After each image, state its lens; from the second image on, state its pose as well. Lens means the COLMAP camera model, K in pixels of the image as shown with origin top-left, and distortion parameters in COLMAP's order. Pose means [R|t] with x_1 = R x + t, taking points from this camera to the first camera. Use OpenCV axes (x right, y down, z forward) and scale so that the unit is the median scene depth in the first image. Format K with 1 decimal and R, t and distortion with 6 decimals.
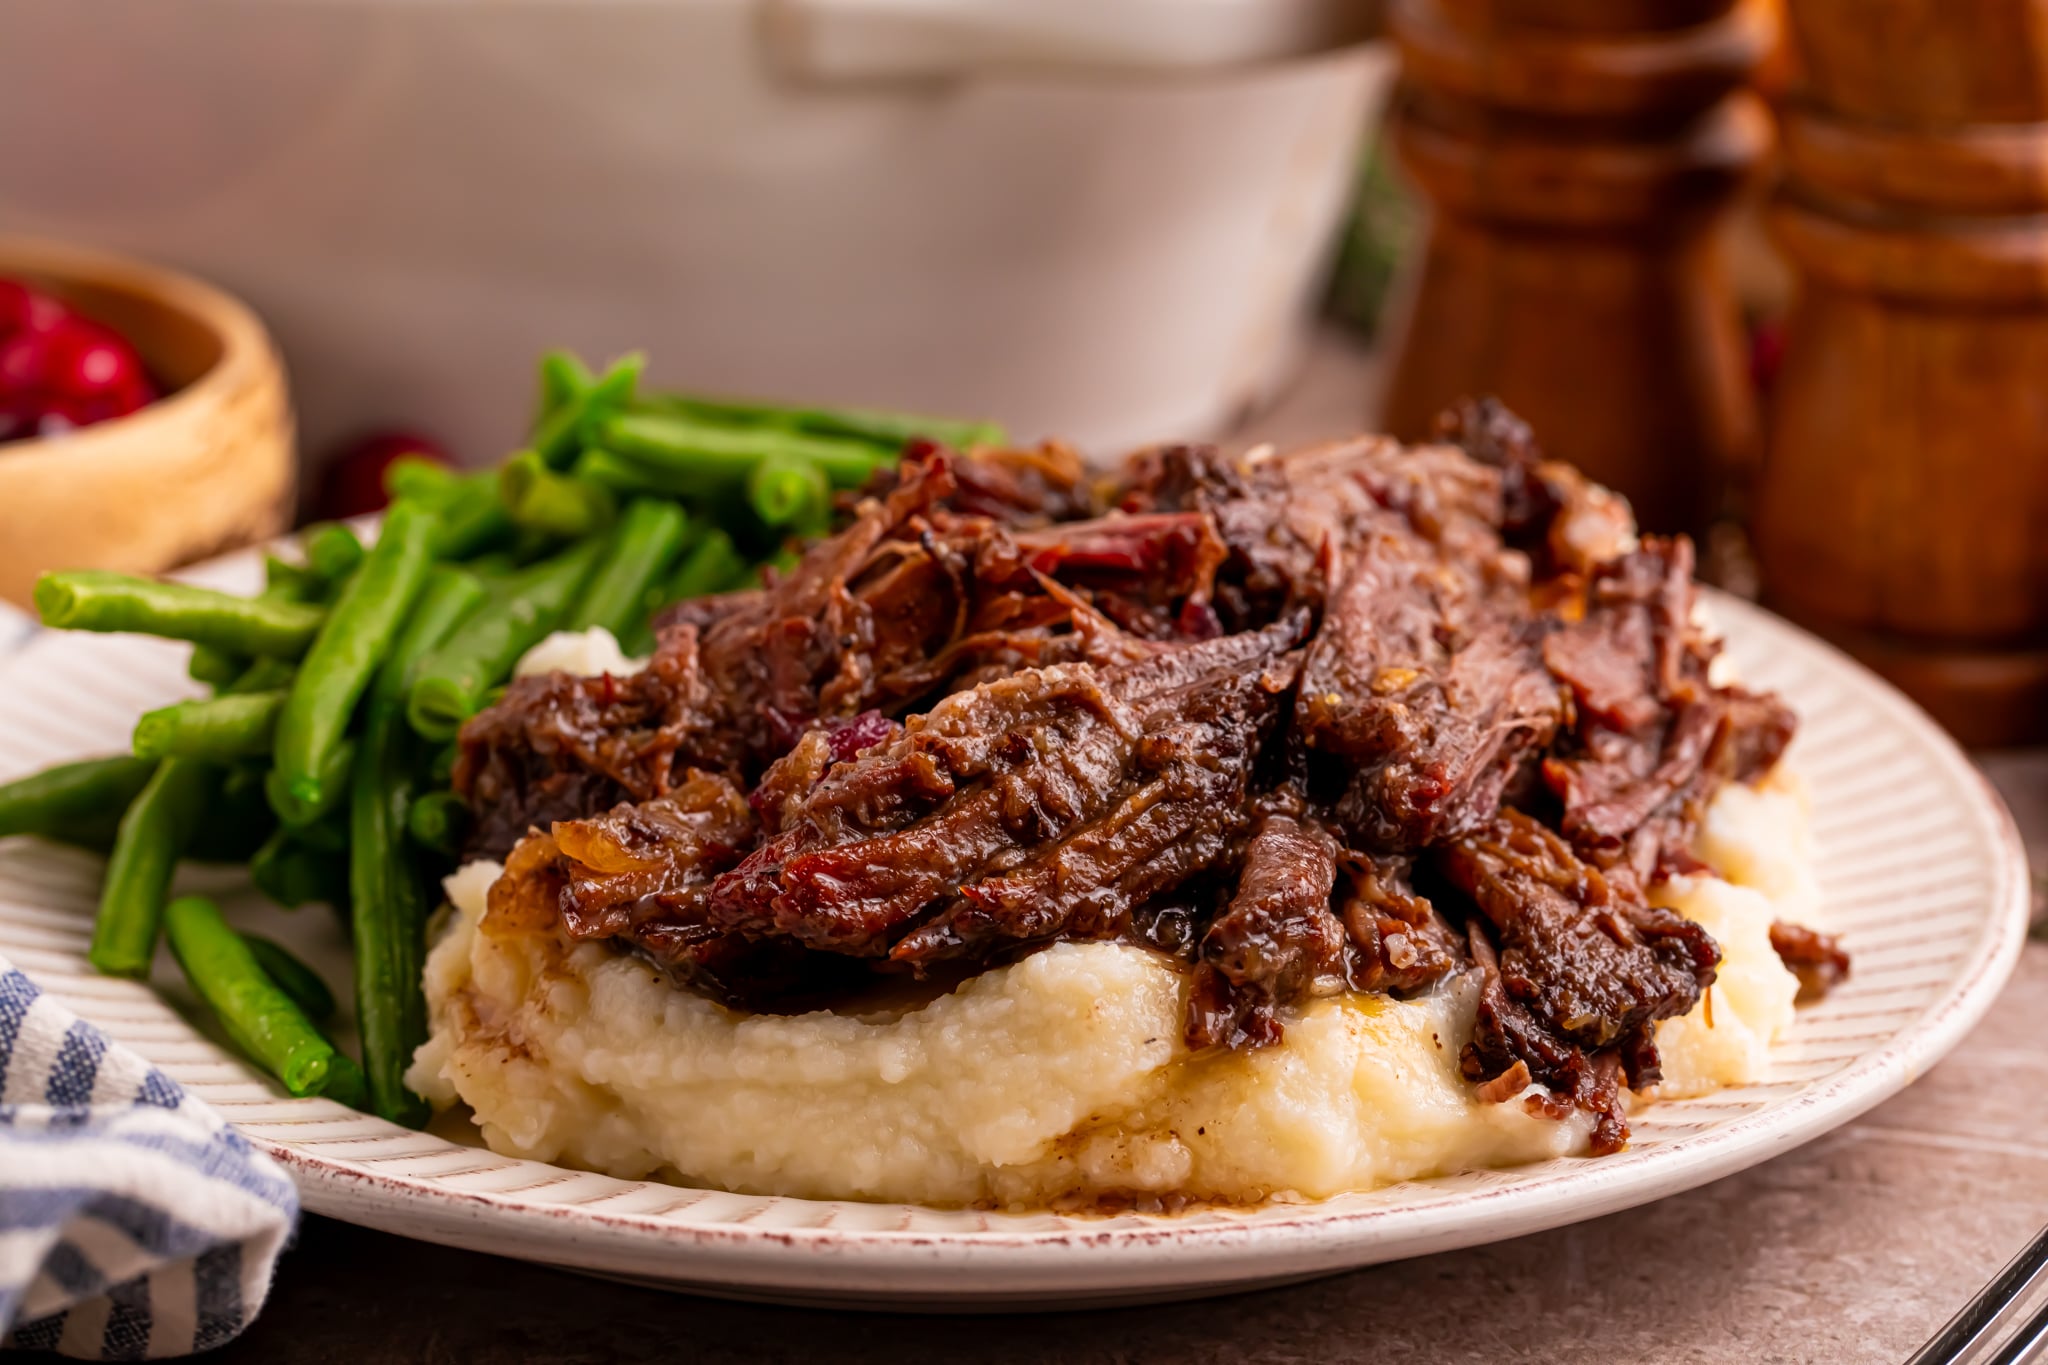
lens RADIAL K [[6741.1, 0, 1042.2], [0, 6741.1, 666.0], [0, 0, 1]] dist [-0.086645, 0.000000]
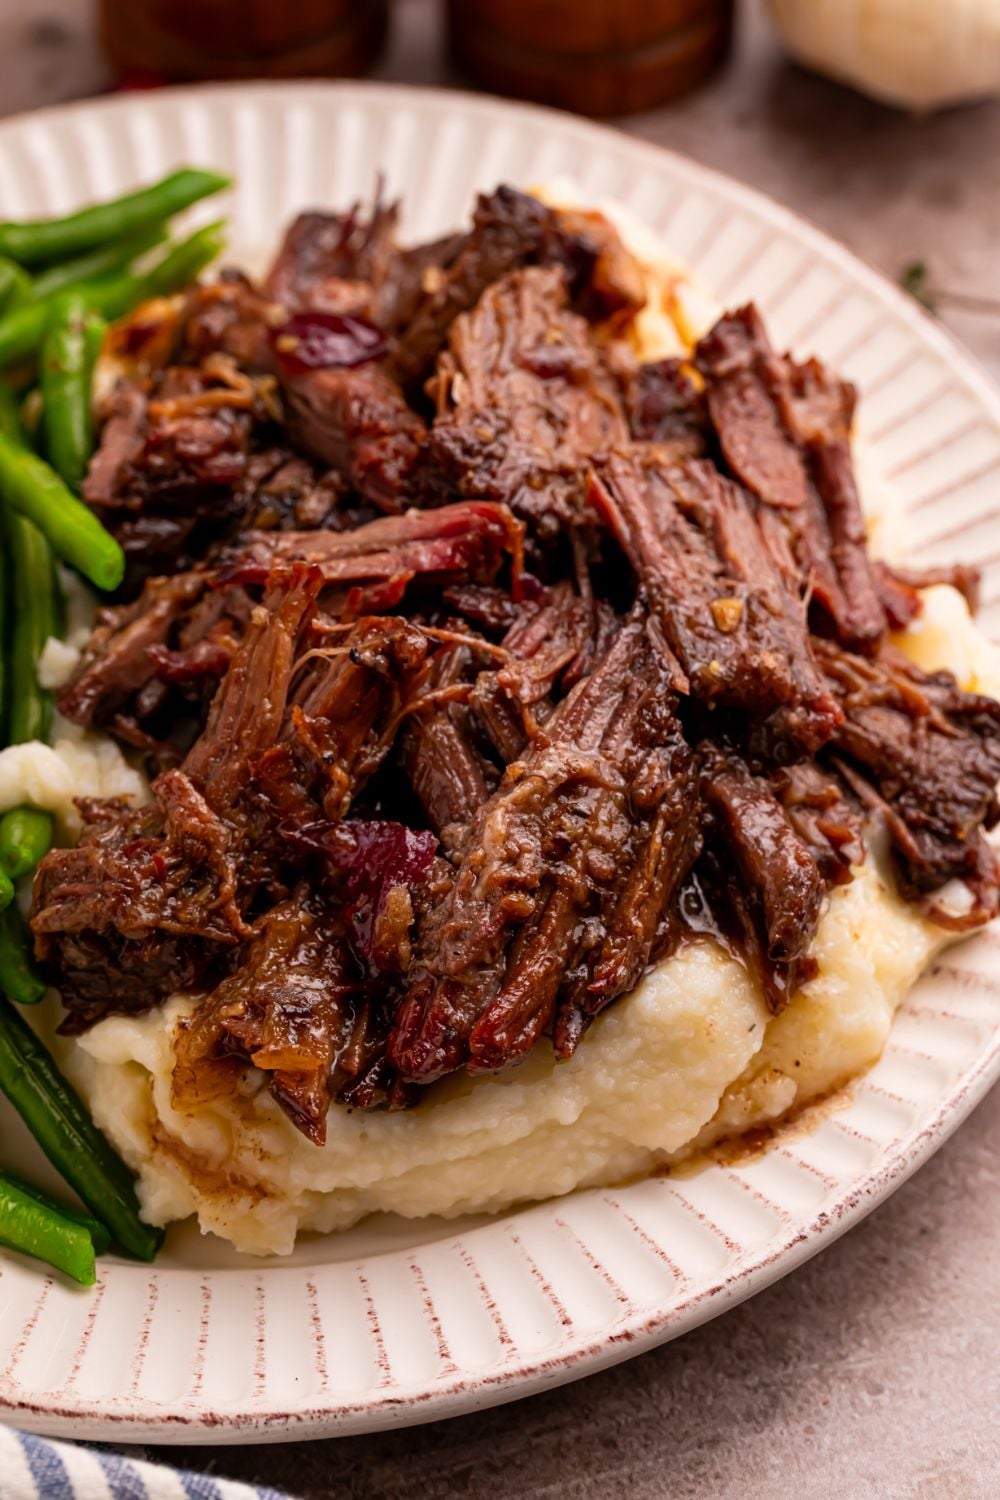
lens RADIAL K [[4937.4, 0, 531.8], [0, 4937.4, 686.9], [0, 0, 1]] dist [-0.086645, 0.000000]
pose [[0.847736, -0.432048, 0.307699, -0.276606], [0.214721, 0.809978, 0.545738, -0.511878], [-0.485015, -0.396572, 0.779417, 0.290355]]
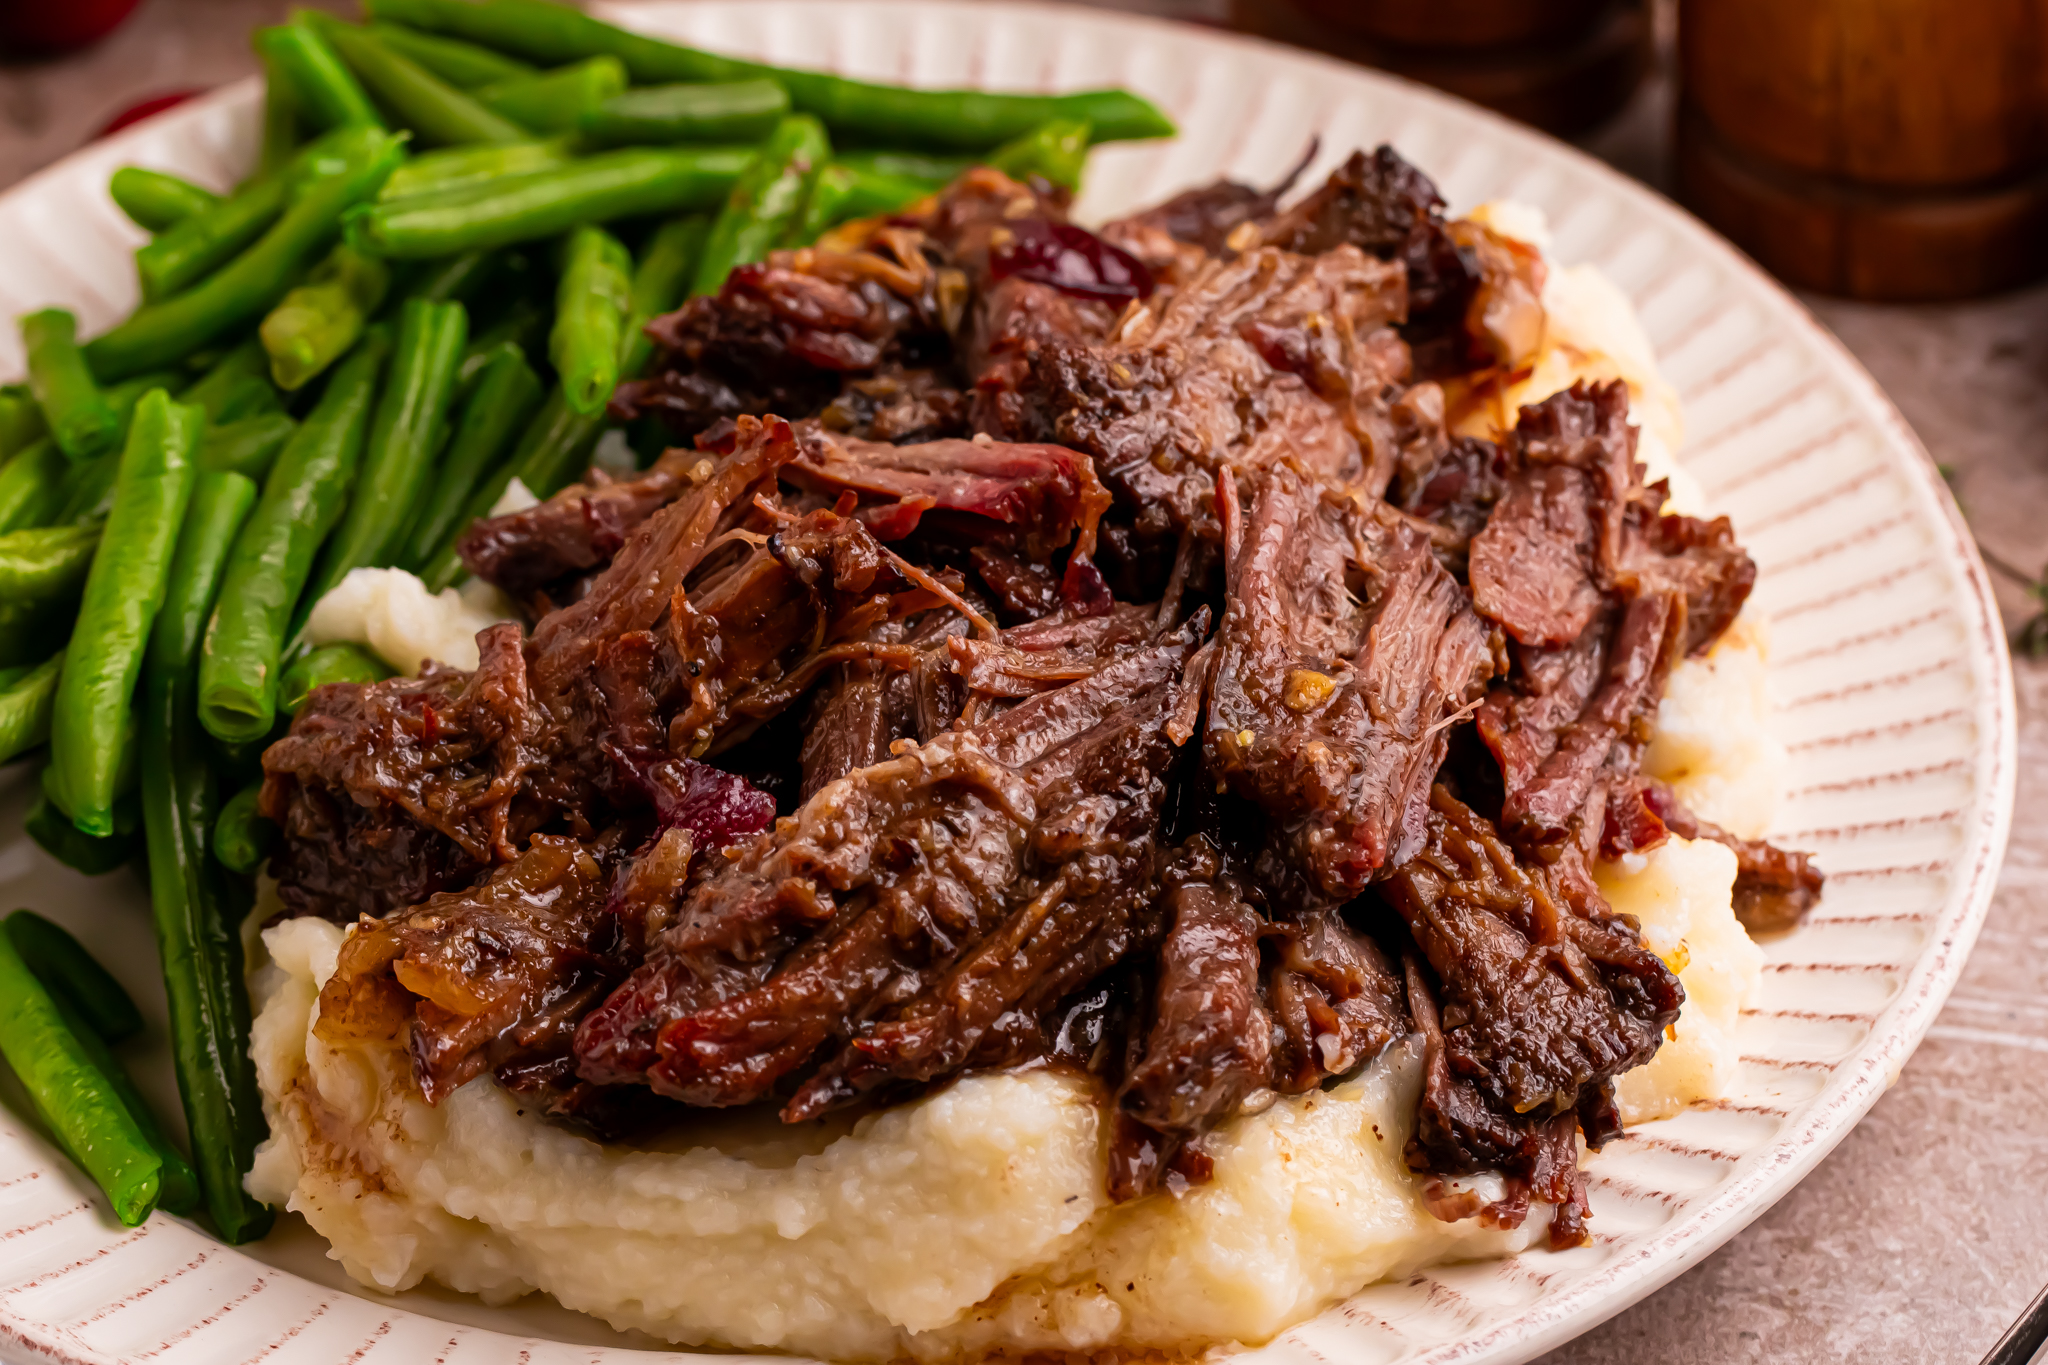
lens RADIAL K [[9302.9, 0, 1022.0], [0, 9302.9, 688.6], [0, 0, 1]] dist [-0.216147, 0.000000]
pose [[0.997607, -0.063521, 0.027283, -0.020070], [0.051715, 0.947595, 0.315261, -0.396560], [-0.045879, -0.313095, 0.948613, -0.174677]]
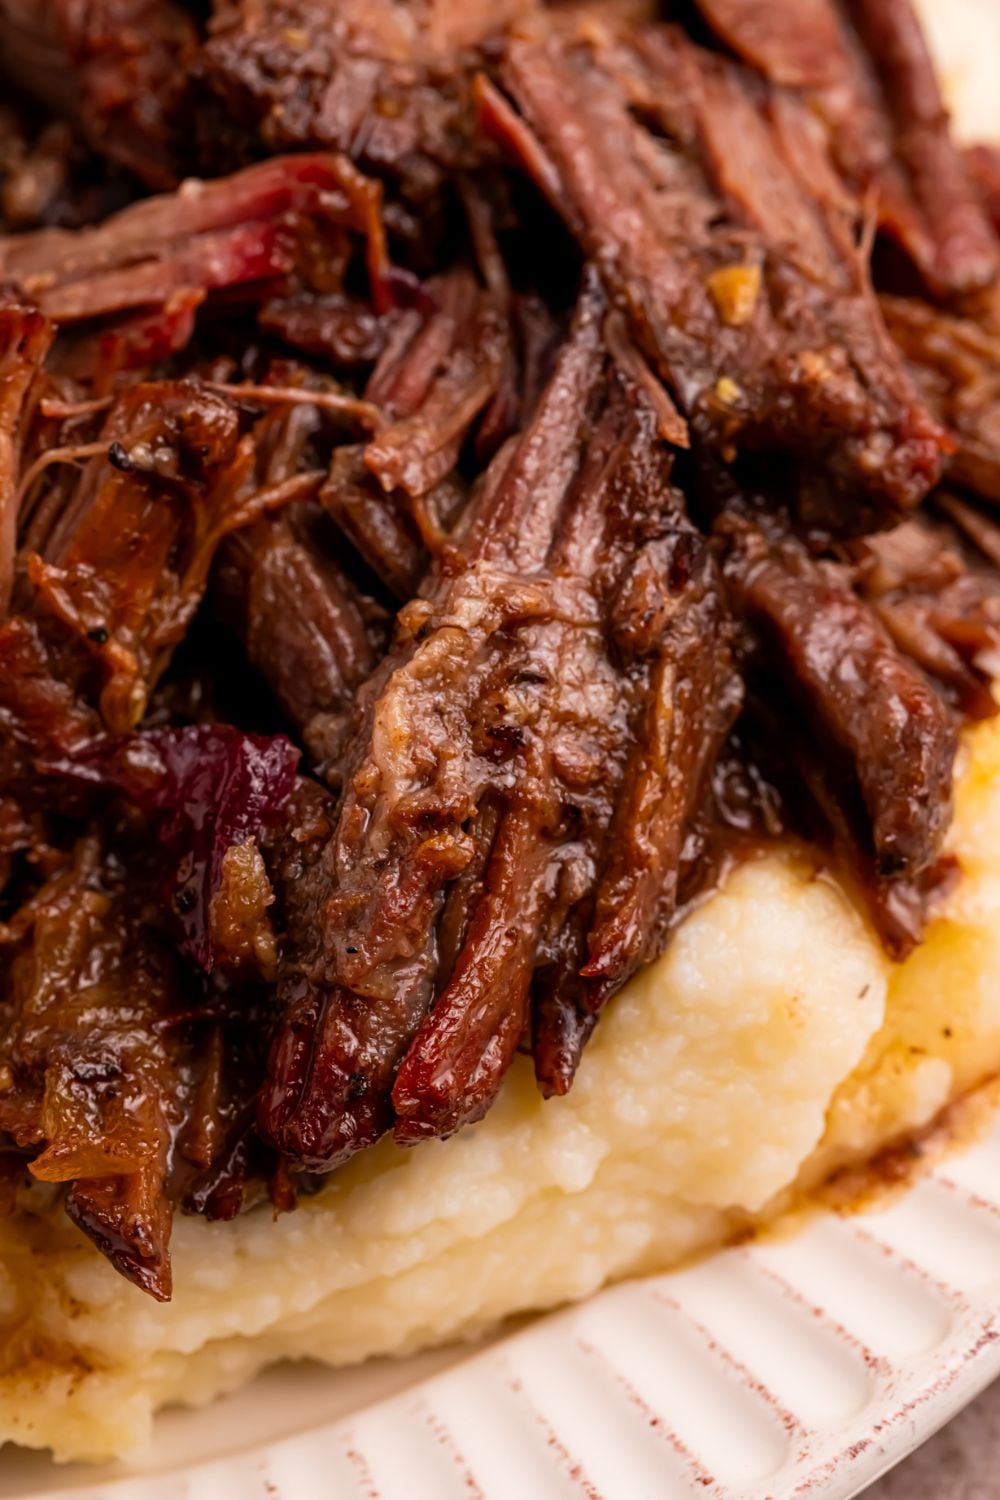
lens RADIAL K [[6041.1, 0, 456.6], [0, 6041.1, 578.9], [0, 0, 1]] dist [-0.058902, 0.000000]
pose [[0.788343, -0.563281, 0.247446, -0.161100], [0.322139, 0.720578, 0.613998, -0.407443], [-0.524158, -0.404329, 0.749518, 0.503827]]
